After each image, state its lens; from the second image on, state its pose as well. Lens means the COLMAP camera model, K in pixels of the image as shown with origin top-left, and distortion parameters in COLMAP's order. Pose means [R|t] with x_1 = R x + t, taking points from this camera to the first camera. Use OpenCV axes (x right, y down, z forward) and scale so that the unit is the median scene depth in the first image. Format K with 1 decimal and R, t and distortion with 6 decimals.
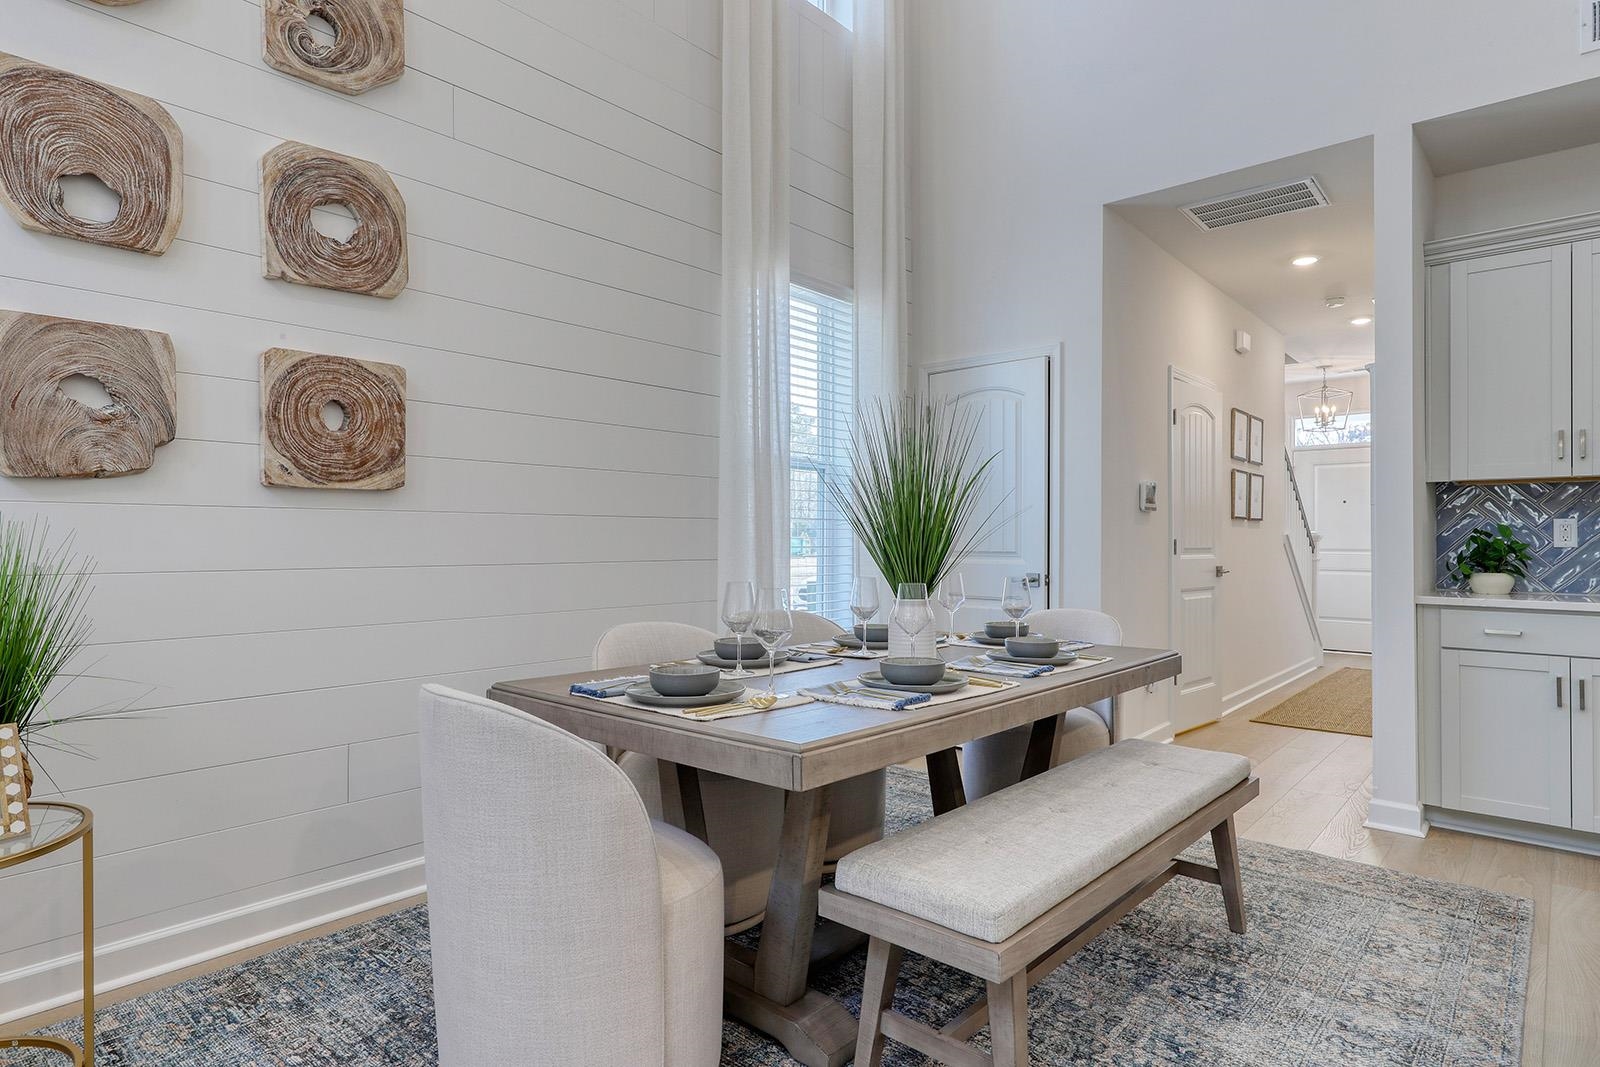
lens RADIAL K [[871.8, 0, 800.0], [0, 871.8, 533.5], [0, 0, 1]] dist [0.000010, 0.000889]
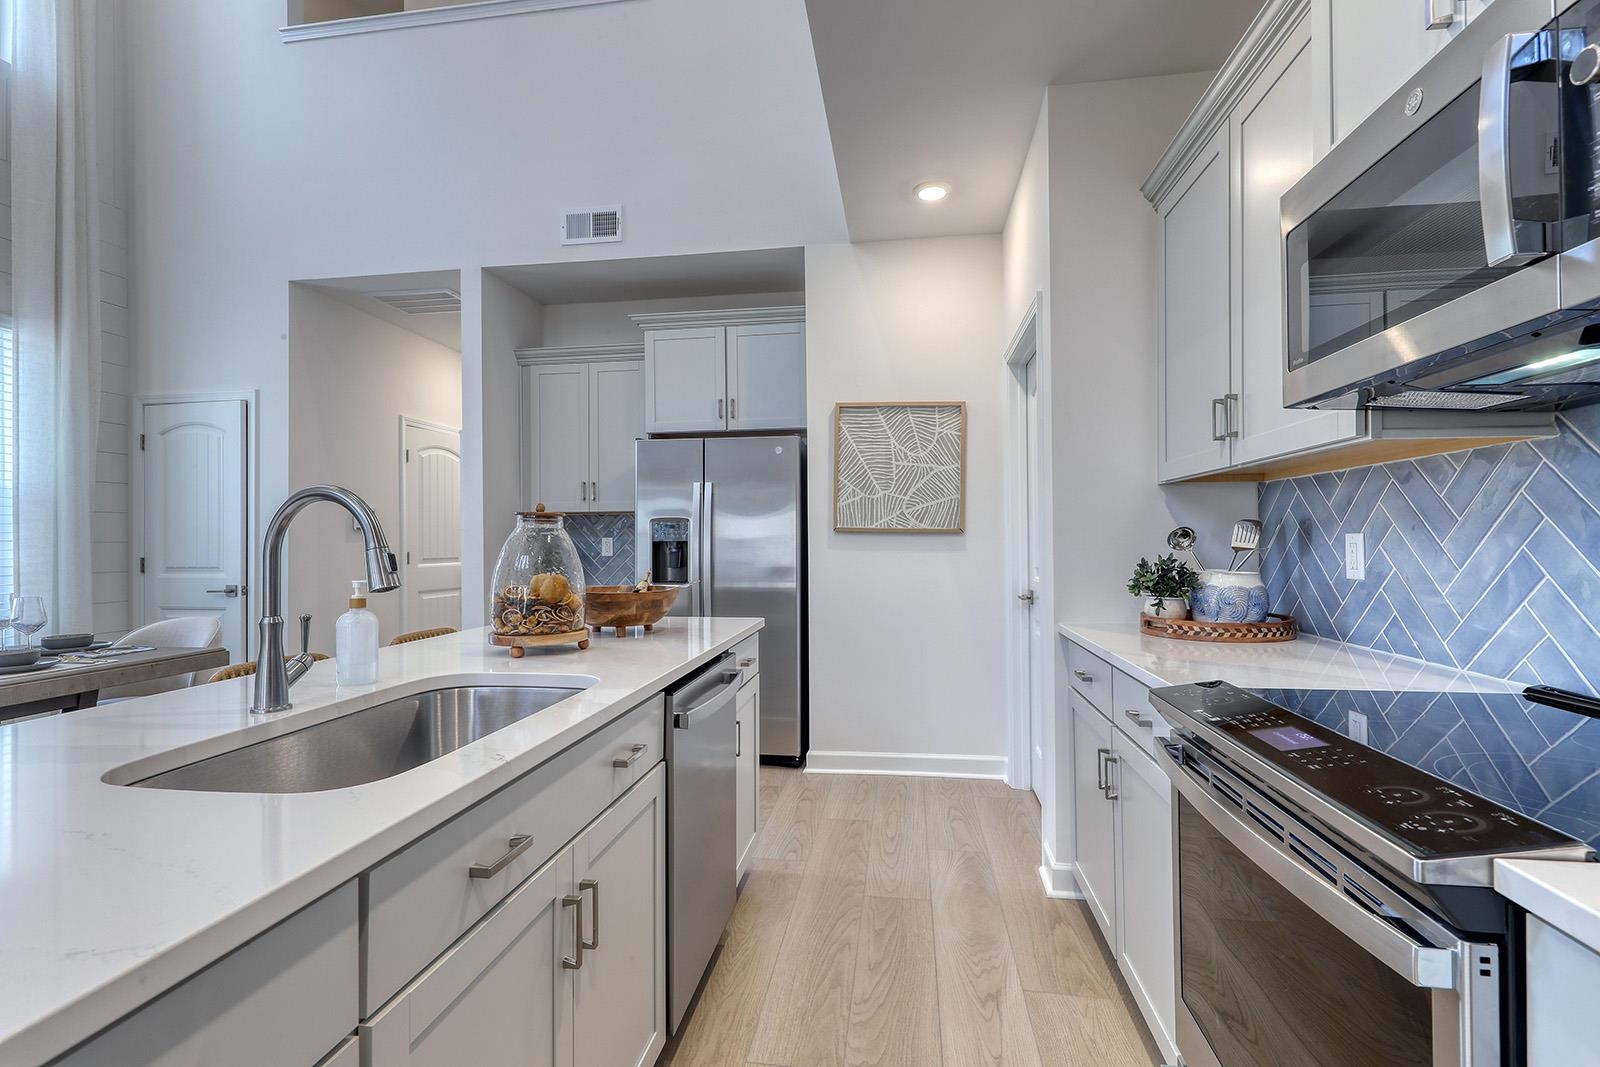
lens RADIAL K [[734.9, 0, 800.0], [0, 734.9, 533.5], [0, 0, 1]] dist [0.001474, 0.000652]
pose [[0.836513, -0.004253, 0.547930, 0.482034], [0.006700, 0.999975, -0.002467, -0.020940], [-0.547906, 0.005735, 0.836520, -0.317138]]
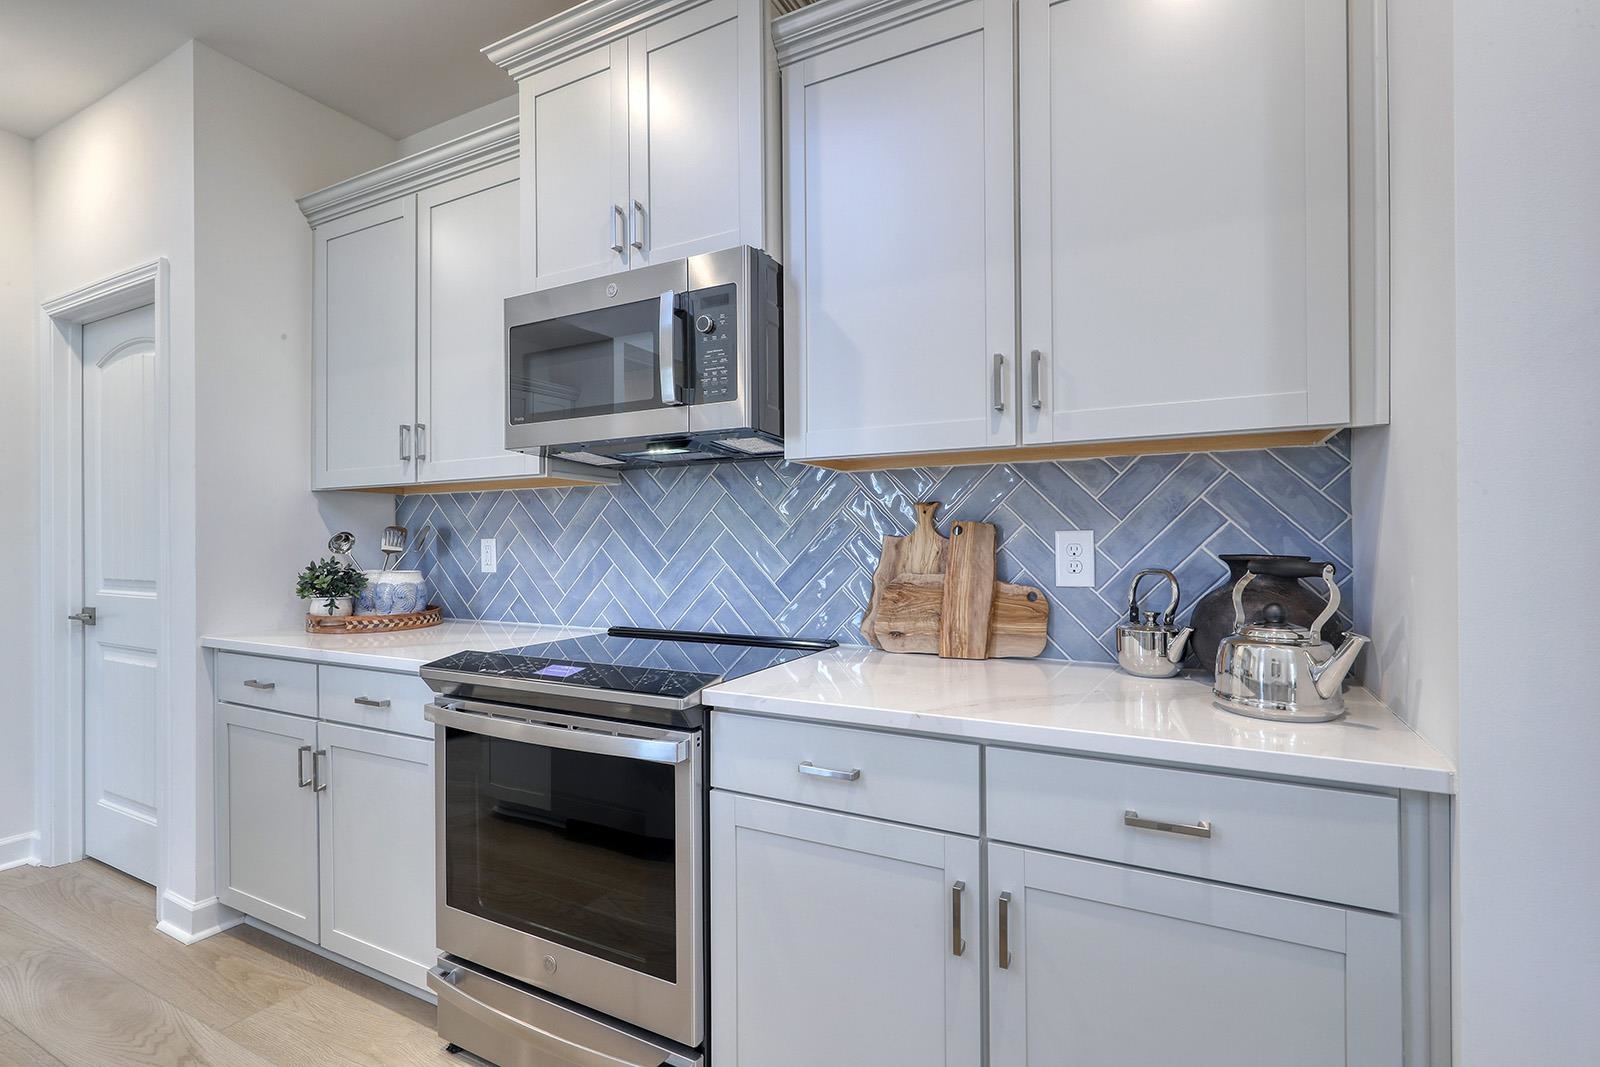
lens RADIAL K [[734.9, 0, 800.0], [0, 734.9, 533.5], [0, 0, 1]] dist [0.001474, 0.000652]
pose [[-0.239956, 0.003774, 0.970776, 0.319288], [-0.000340, 0.999992, -0.003972, -0.022141], [-0.970784, -0.001283, -0.239953, -0.207387]]
